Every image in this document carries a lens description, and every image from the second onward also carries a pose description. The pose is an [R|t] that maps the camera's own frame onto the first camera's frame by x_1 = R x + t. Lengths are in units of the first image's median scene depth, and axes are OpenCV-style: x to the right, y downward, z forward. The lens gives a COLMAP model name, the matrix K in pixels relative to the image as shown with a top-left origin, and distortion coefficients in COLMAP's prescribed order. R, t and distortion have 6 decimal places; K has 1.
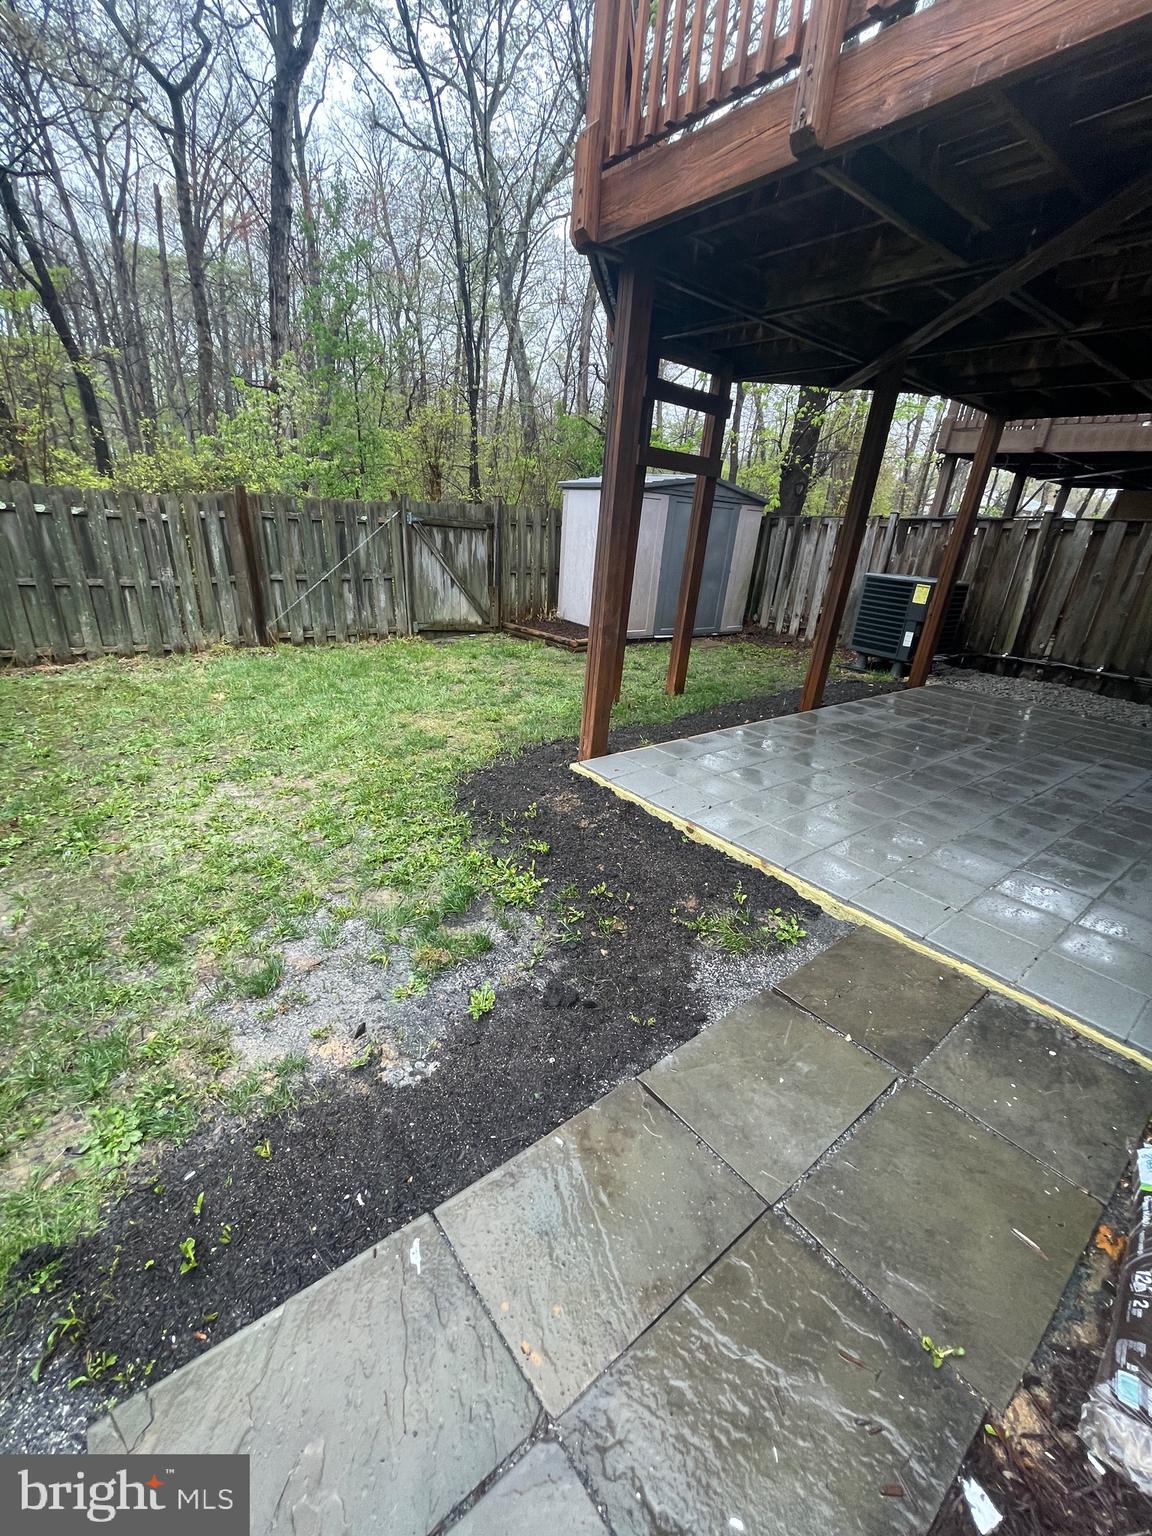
lens RADIAL K [[616.1, 0, 570.5], [0, 616.1, 777.7], [0, 0, 1]] dist [-0.003720, -0.000229]
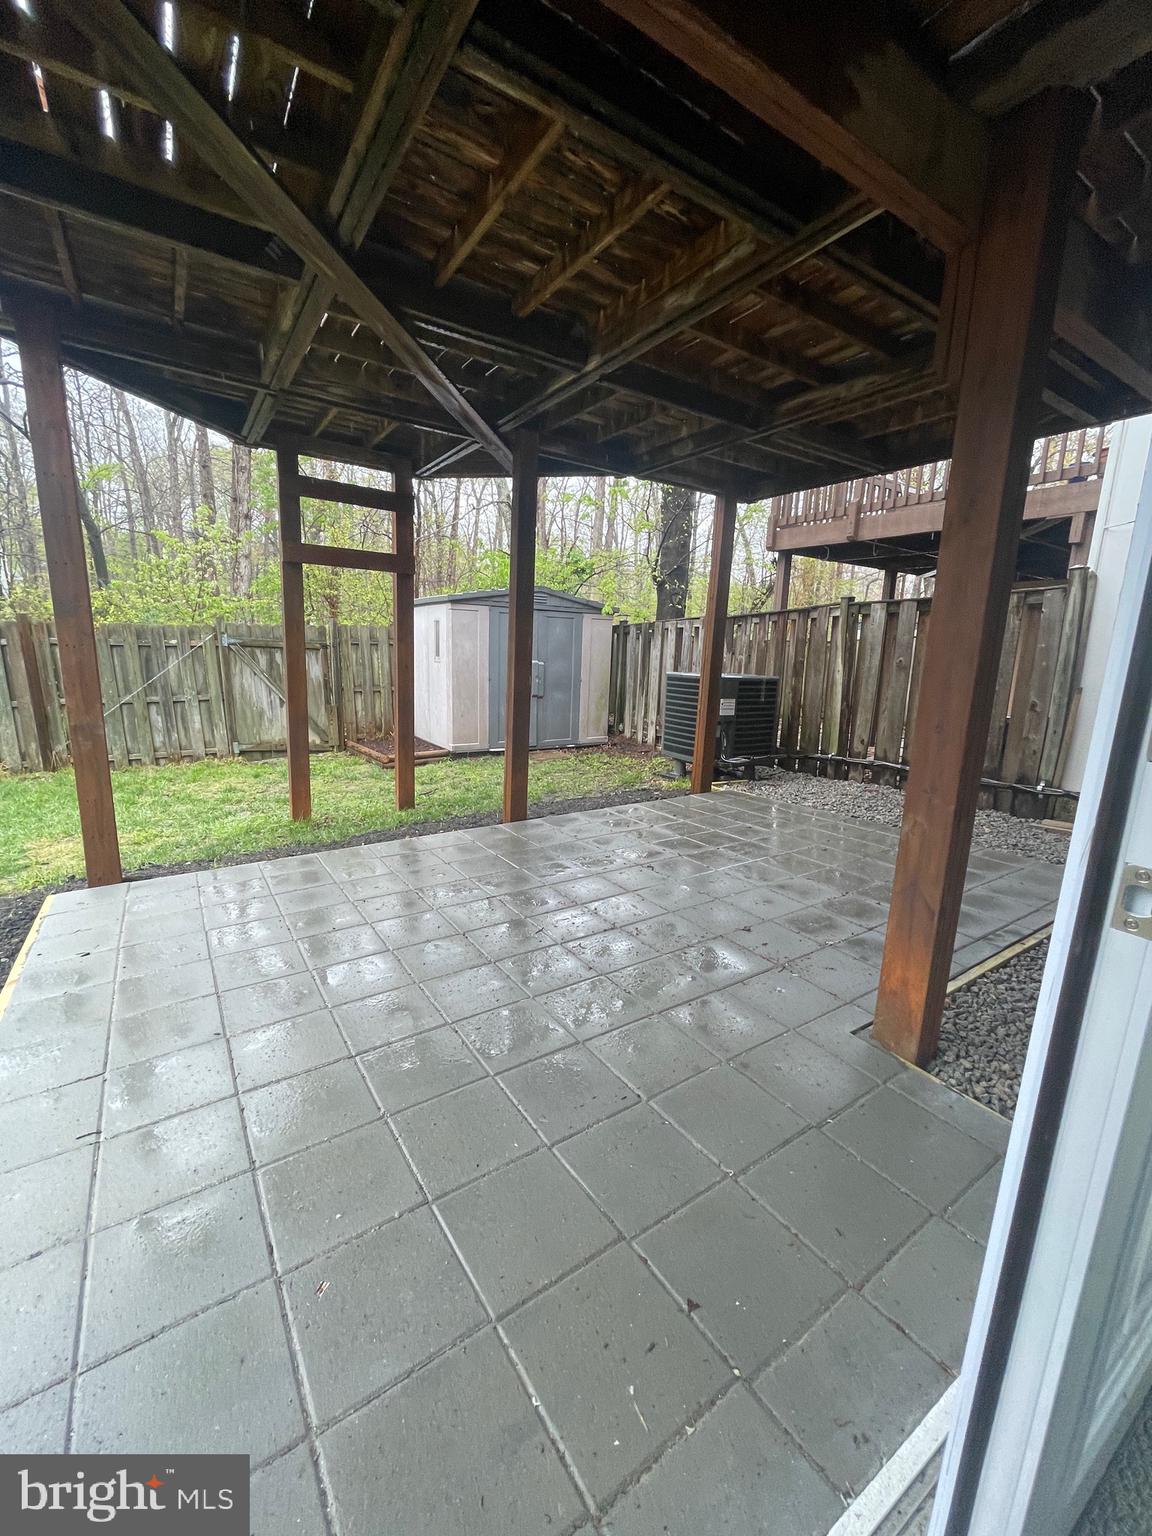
lens RADIAL K [[616.1, 0, 578.0], [0, 616.1, 774.1], [0, 0, 1]] dist [-0.003720, -0.000229]
pose [[0.997242, -0.029239, -0.068213, 0.360678], [0.014825, 0.979080, -0.202935, -0.003356], [0.072720, 0.201364, 0.976813, 0.120311]]
